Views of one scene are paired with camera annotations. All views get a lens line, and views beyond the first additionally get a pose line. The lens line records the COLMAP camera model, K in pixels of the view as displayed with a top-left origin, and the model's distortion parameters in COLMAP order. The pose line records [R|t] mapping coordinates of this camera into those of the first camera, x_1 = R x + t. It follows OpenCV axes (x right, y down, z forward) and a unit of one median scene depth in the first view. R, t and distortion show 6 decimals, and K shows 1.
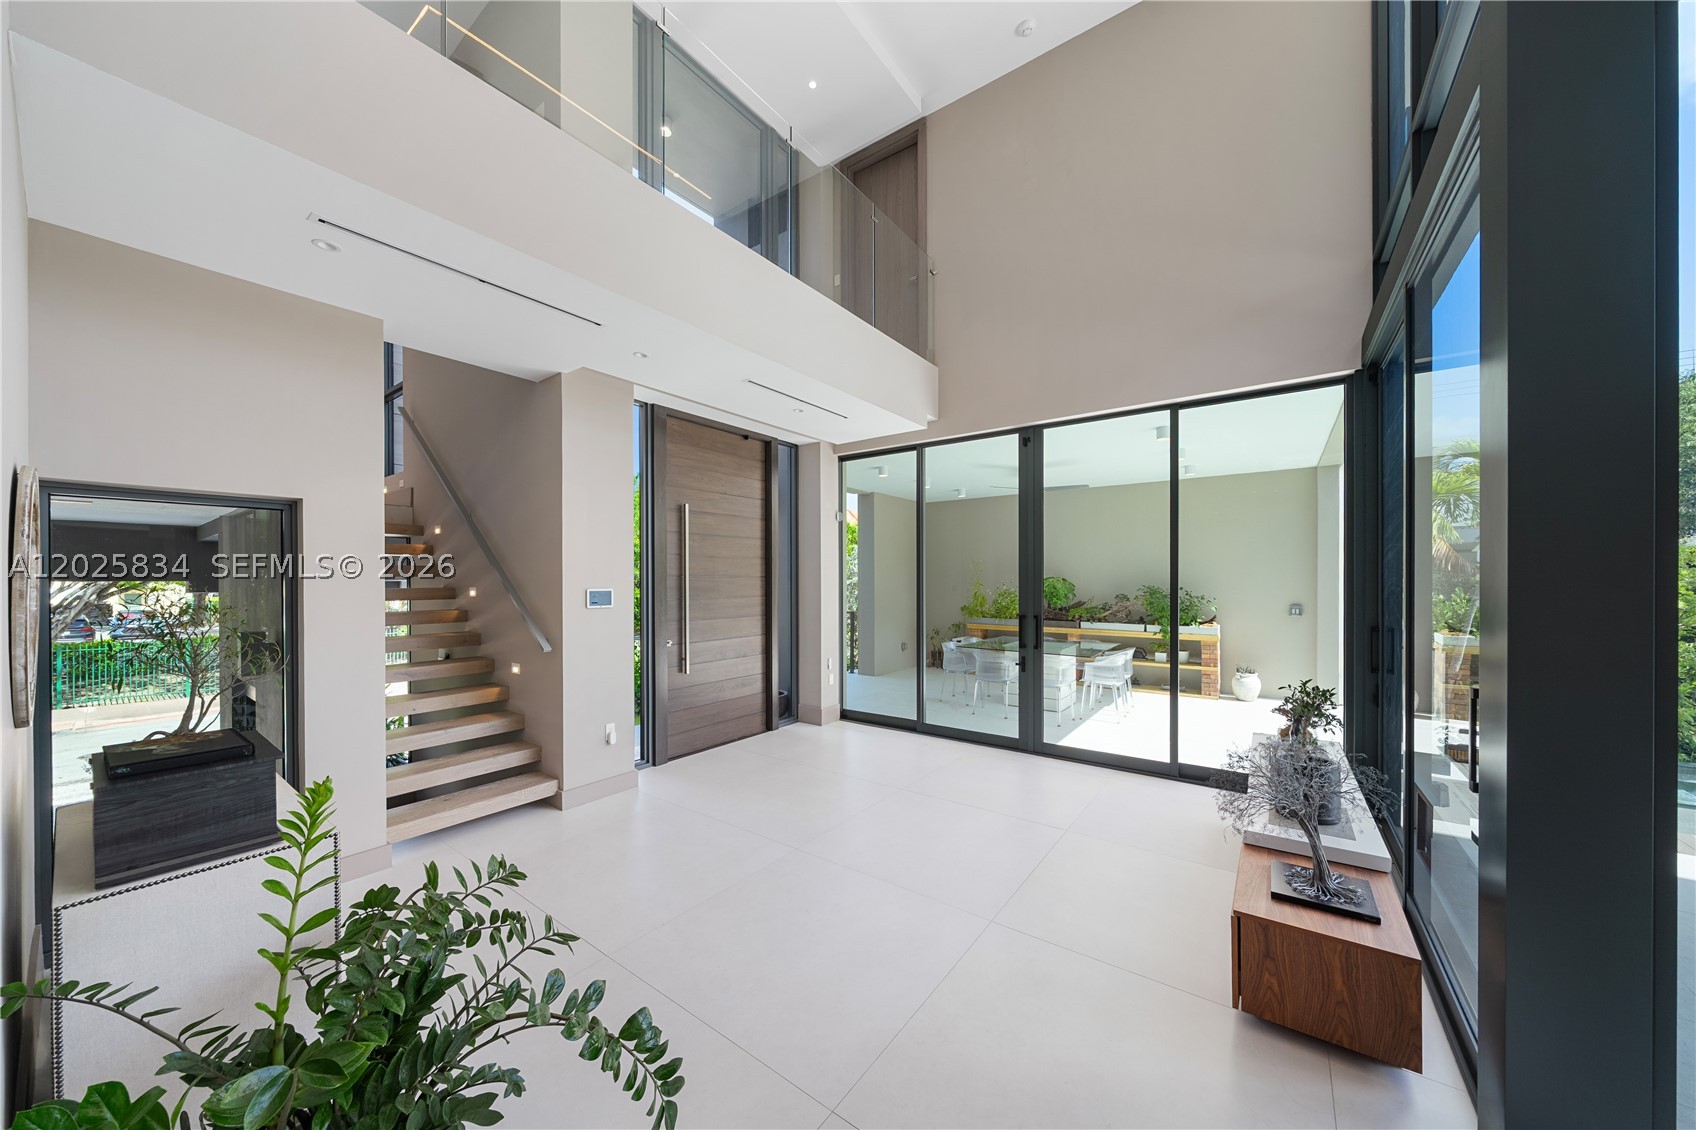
lens RADIAL K [[584.9, 0, 844.0], [0, 584.9, 585.0], [0, 0, 1]] dist [-0.000488, -0.000032]
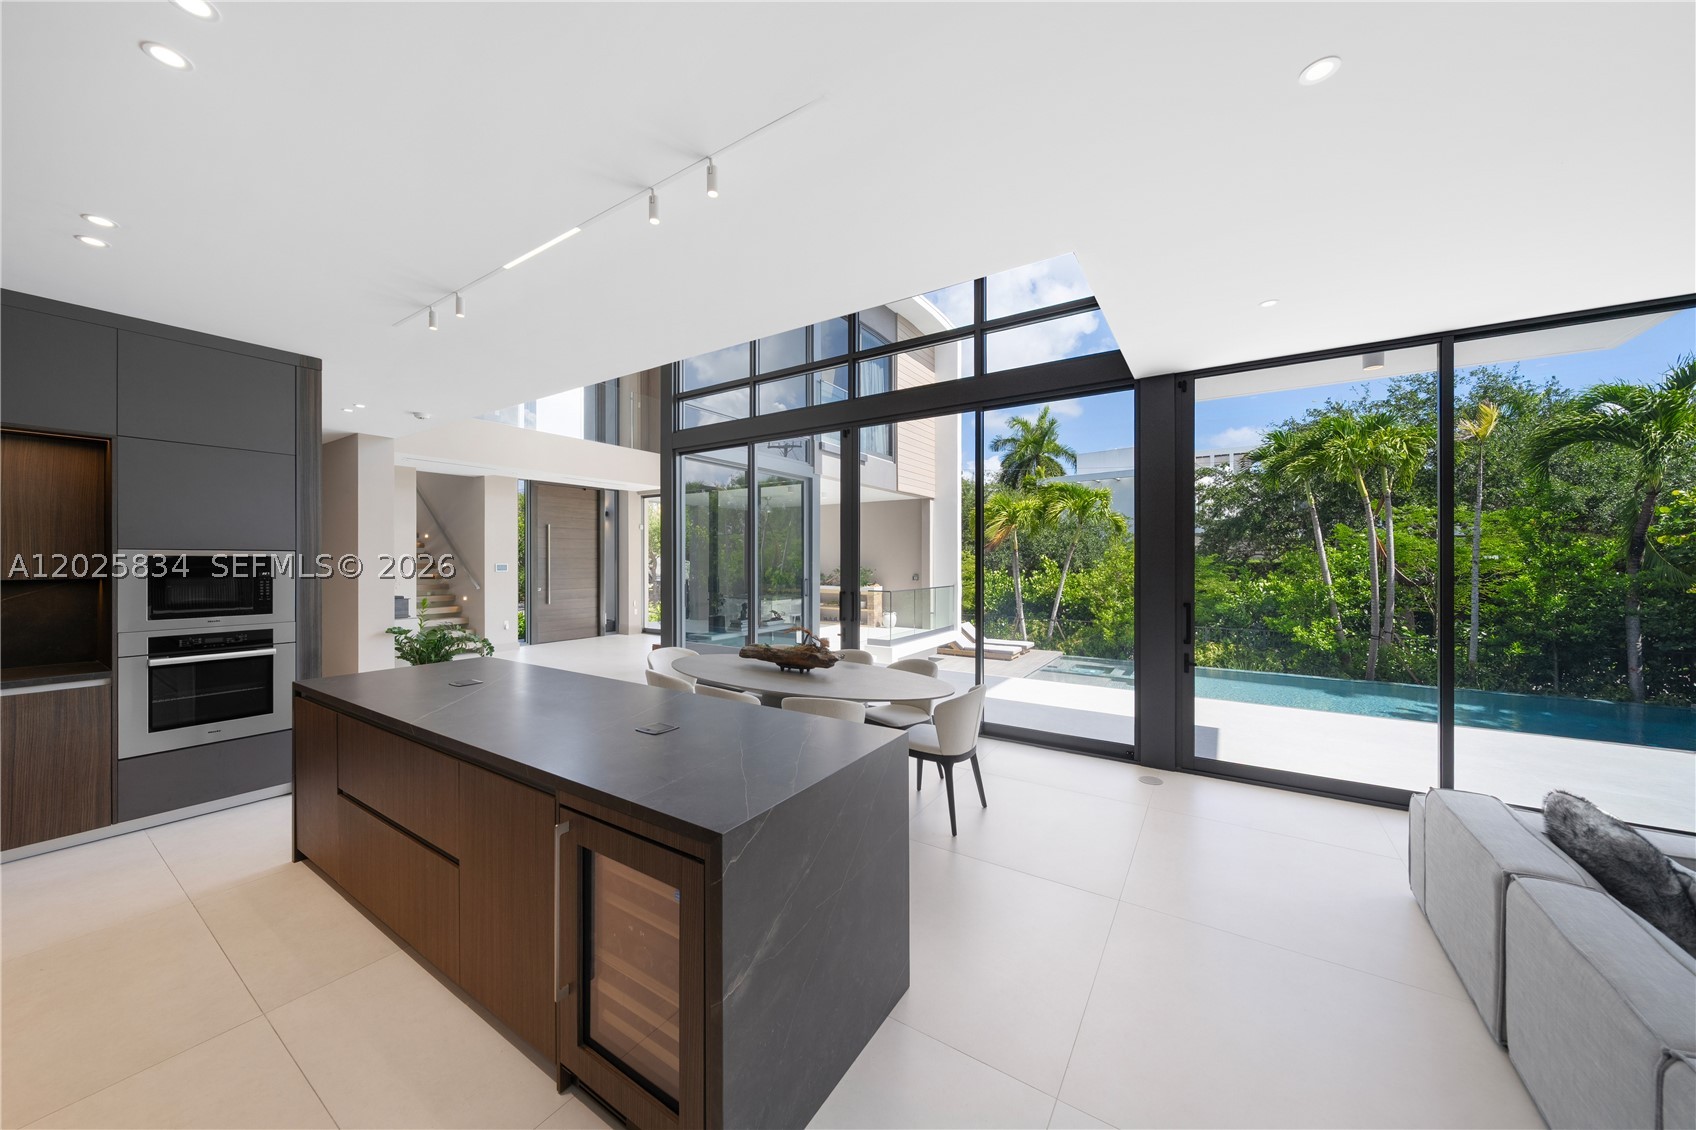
lens RADIAL K [[581.2, 0, 845.4], [0, 581.2, 560.6], [0, 0, 1]] dist [-0.001338, -0.000095]
pose [[0.998206, 0.002021, 0.059842, 0.690778], [-0.001706, 0.999984, -0.005307, 0.001932], [-0.059852, 0.005195, 0.998194, -1.191008]]
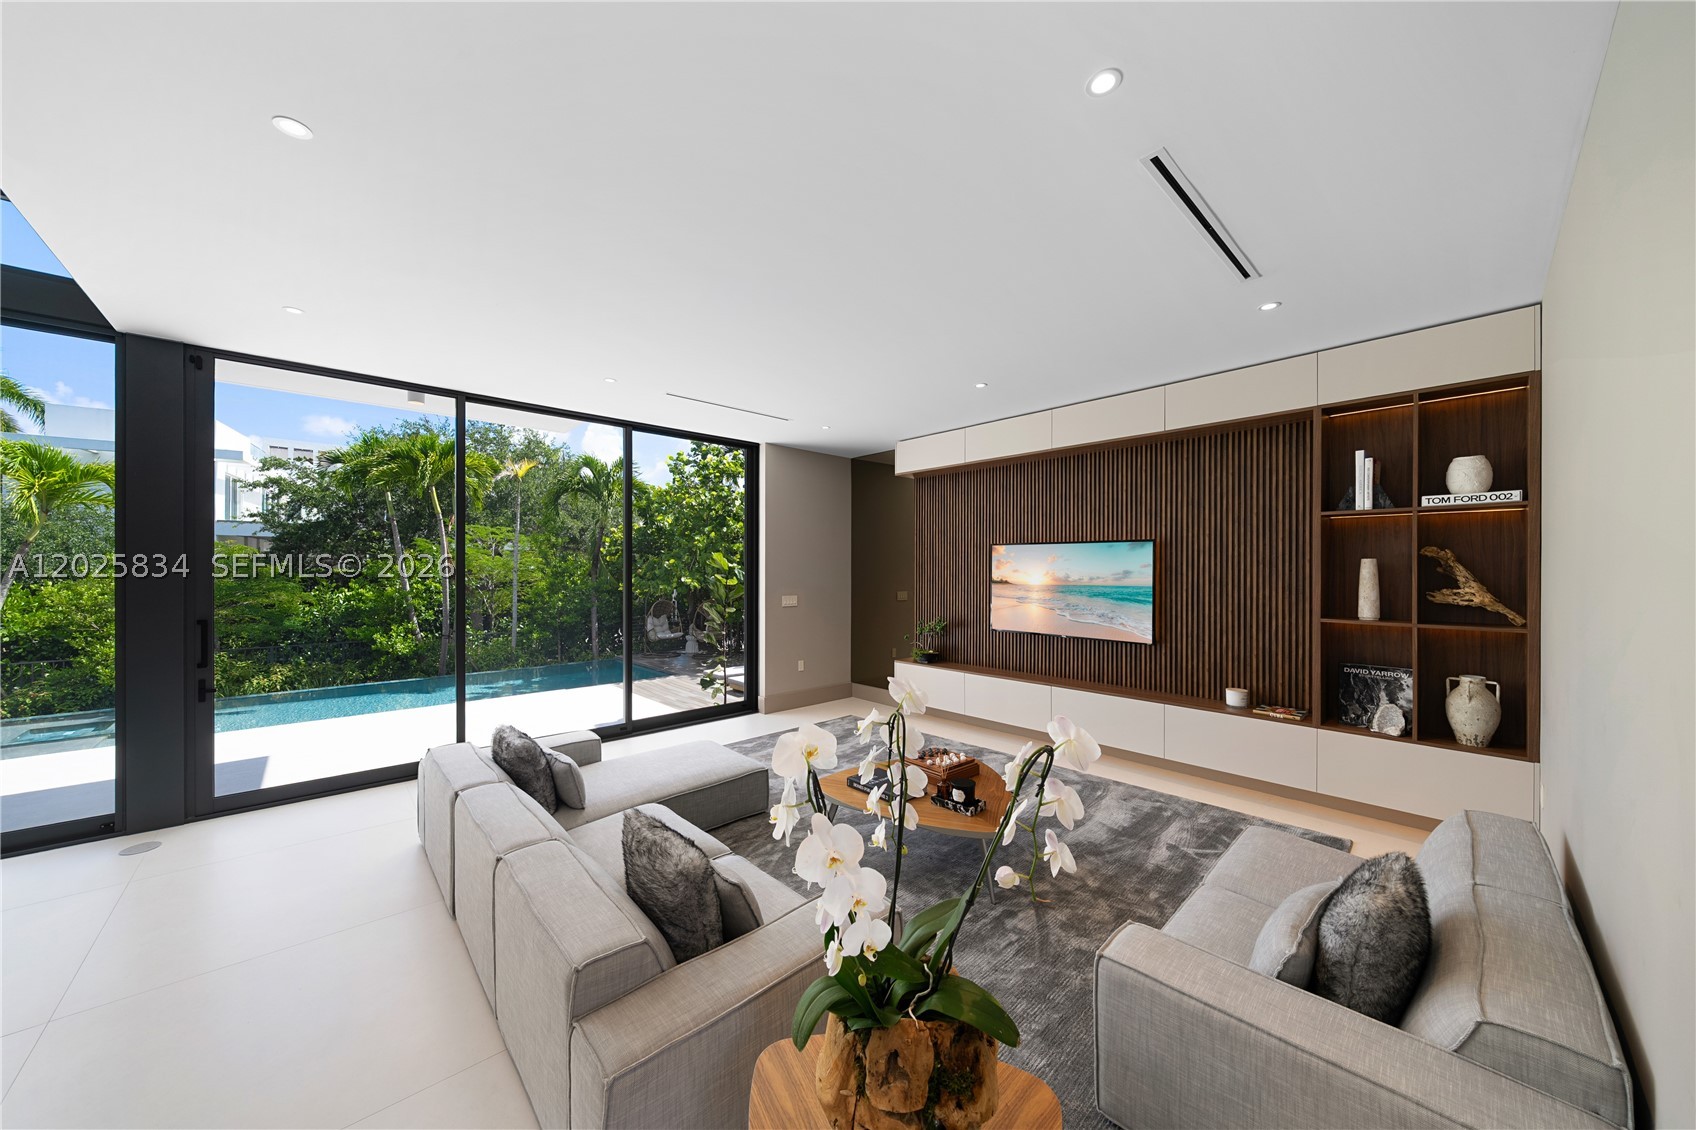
lens RADIAL K [[582.5, 0, 840.7], [0, 582.5, 570.7], [0, 0, 1]] dist [-0.001413, -0.000130]
pose [[0.194678, 0.002159, 0.980865, 0.687789], [0.002162, 0.999994, -0.002631, 0.001565], [-0.980865, 0.002633, 0.194672, -1.289745]]
